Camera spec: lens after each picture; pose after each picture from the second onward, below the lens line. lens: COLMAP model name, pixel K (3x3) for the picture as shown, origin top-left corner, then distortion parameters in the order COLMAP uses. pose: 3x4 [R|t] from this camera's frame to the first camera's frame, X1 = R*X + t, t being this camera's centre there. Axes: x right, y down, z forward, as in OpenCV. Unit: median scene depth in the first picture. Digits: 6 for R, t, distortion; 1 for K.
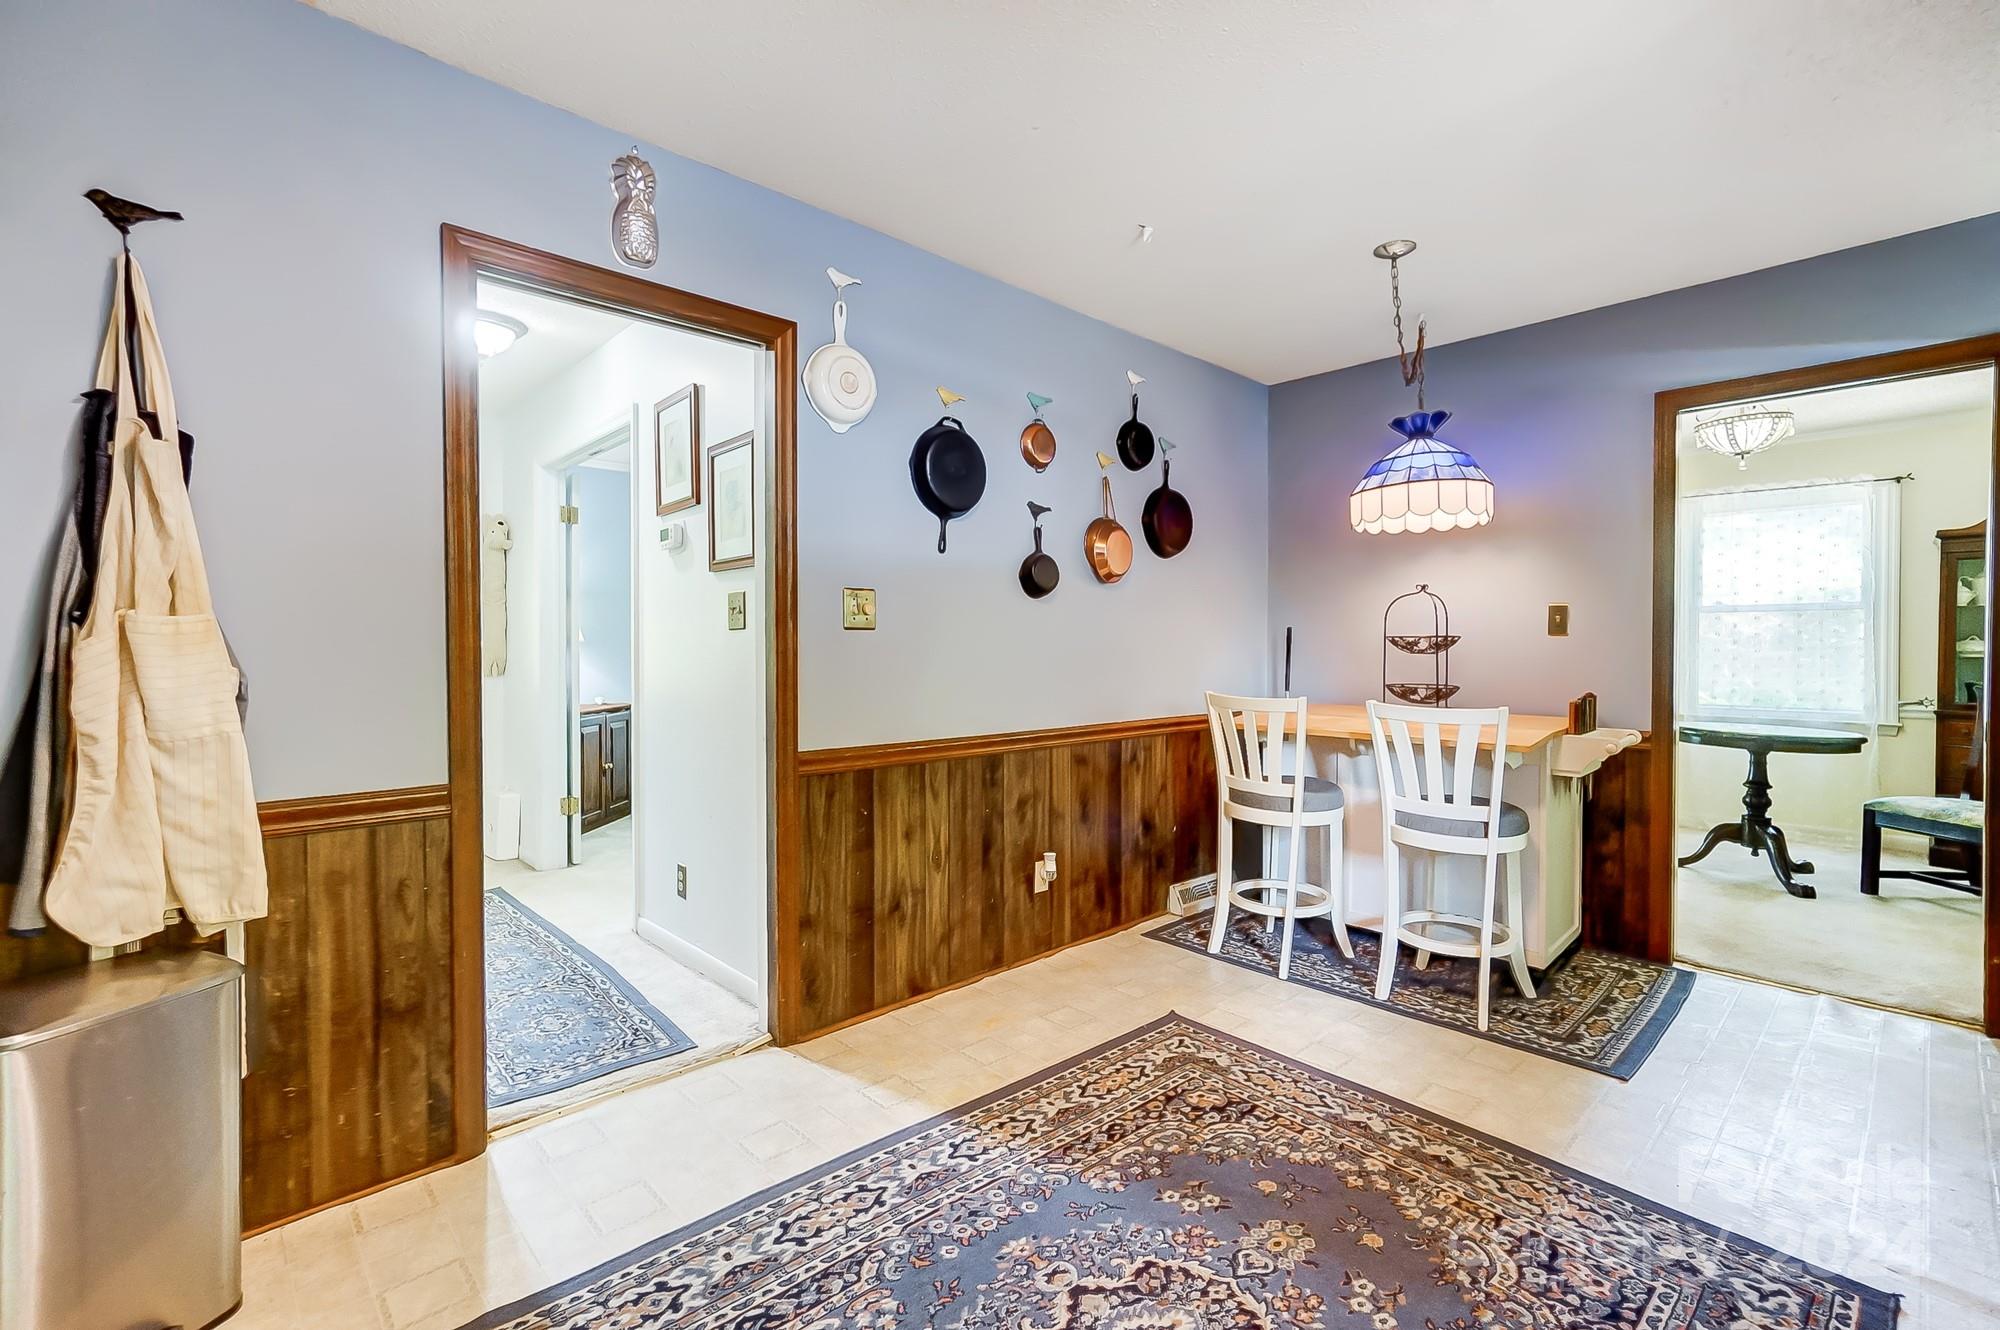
lens RADIAL K [[887.2, 0, 985.7], [0, 887.2, 649.7], [0, 0, 1]] dist [-0.028173, 0.006676]
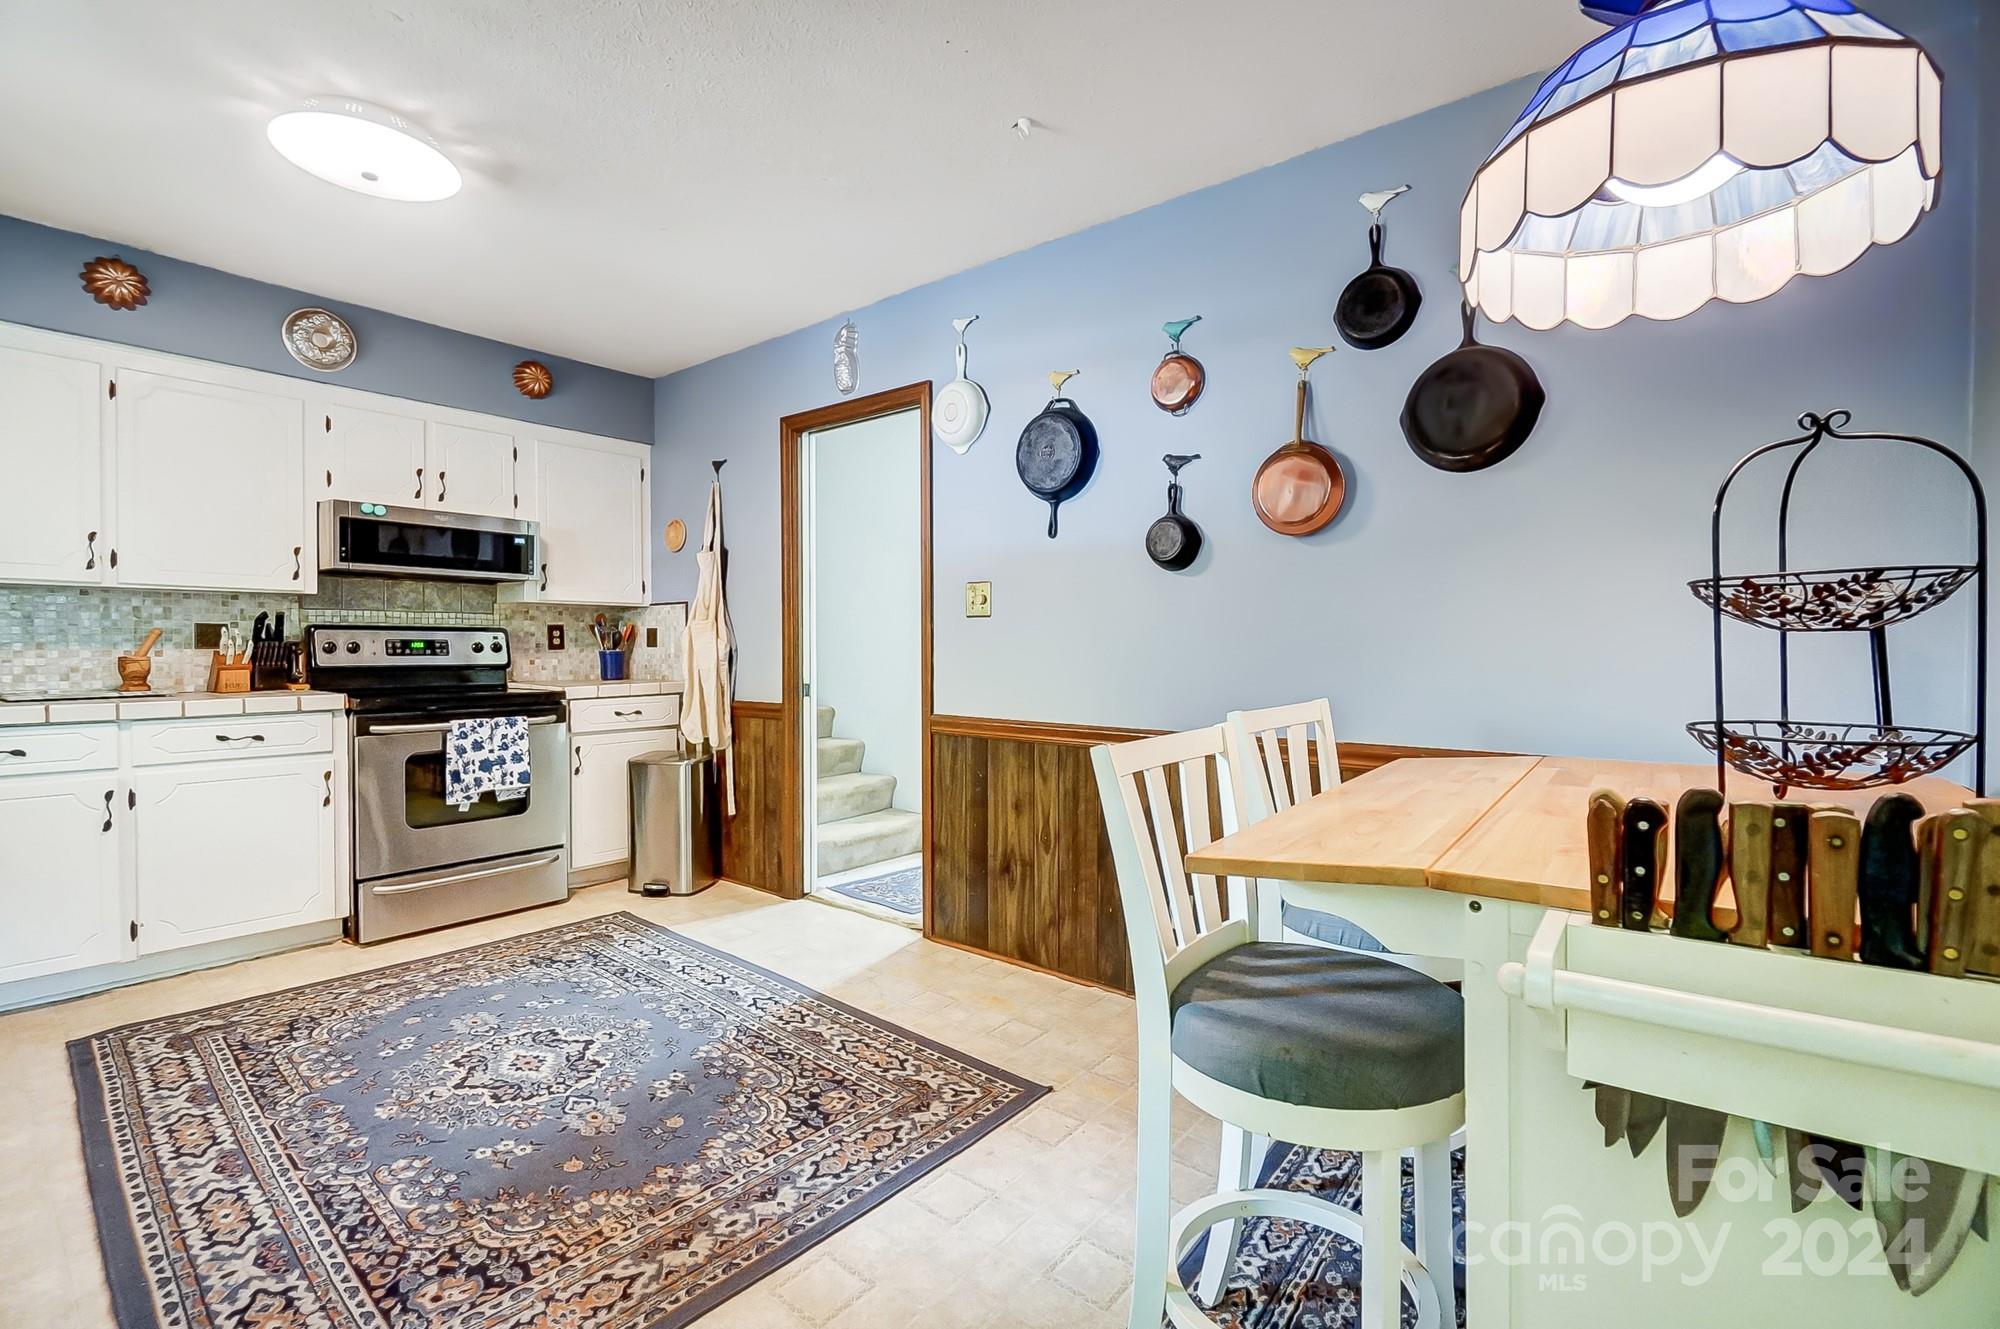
lens RADIAL K [[887.2, 0, 1010.3], [0, 887.2, 648.5], [0, 0, 1]] dist [-0.028173, 0.006676]
pose [[0.148611, 0.003128, -0.988891, 1.055101], [-0.000692, 0.999995, 0.003059, 0.015548], [0.988896, 0.000229, 0.148612, 0.904355]]
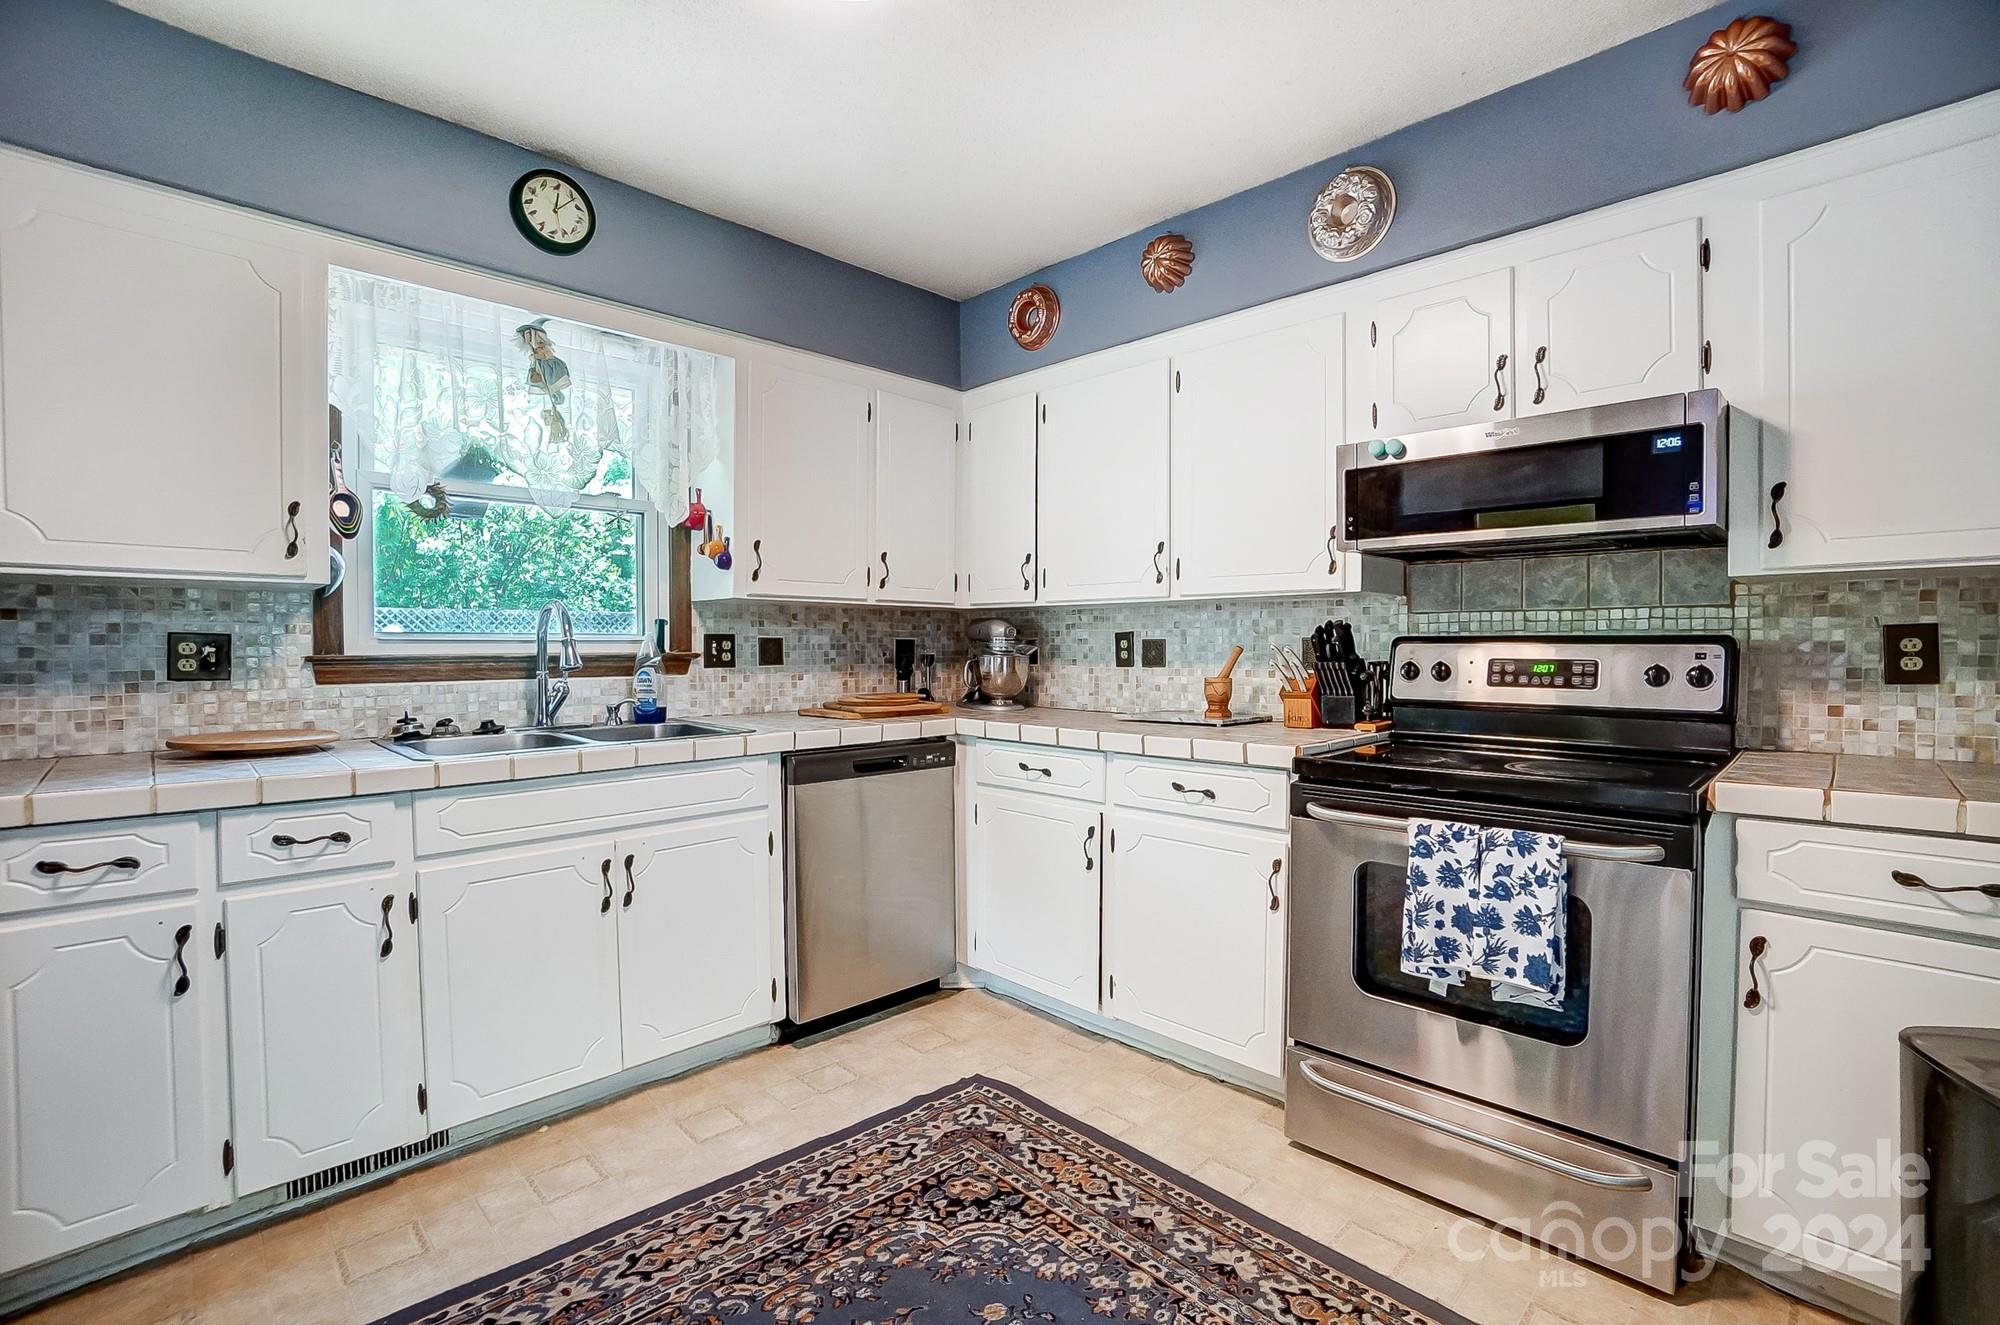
lens RADIAL K [[887.2, 0, 982.2], [0, 887.2, 662.4], [0, 0, 1]] dist [-0.028173, 0.006676]
pose [[-0.999860, 0.002338, -0.016577, -0.011889], [0.002089, 0.999885, 0.015026, -0.005507], [0.016611, 0.014989, -0.999750, 0.964199]]
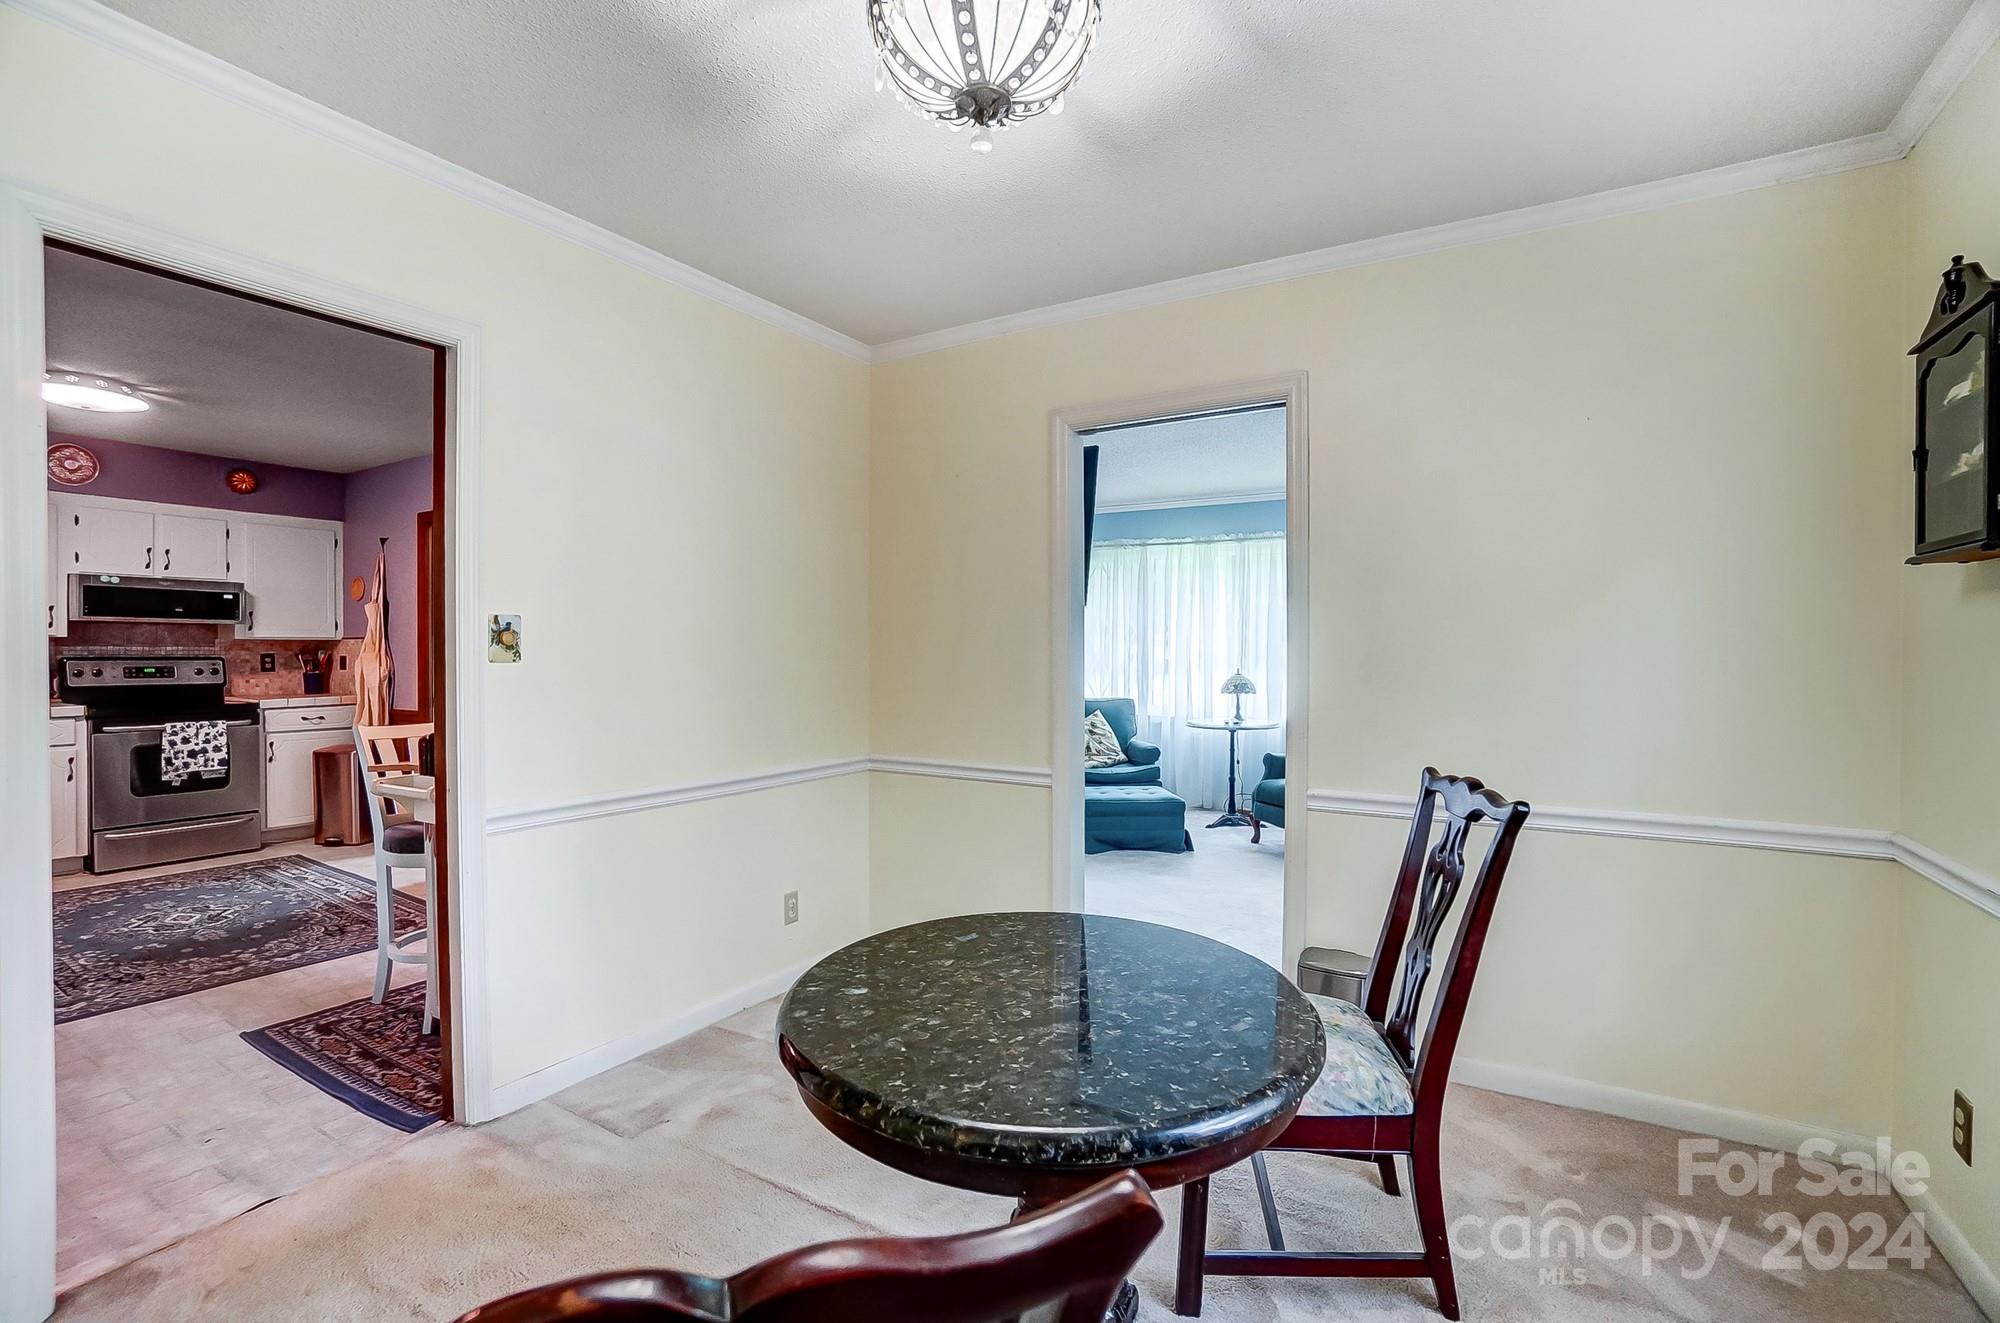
lens RADIAL K [[887.2, 0, 978.3], [0, 887.2, 644.0], [0, 0, 1]] dist [-0.028173, 0.006676]
pose [[0.253420, -0.009726, -0.967307, 1.942983], [0.001590, 0.999952, -0.009638, -0.025371], [0.967355, 0.000904, 0.253423, 1.518666]]
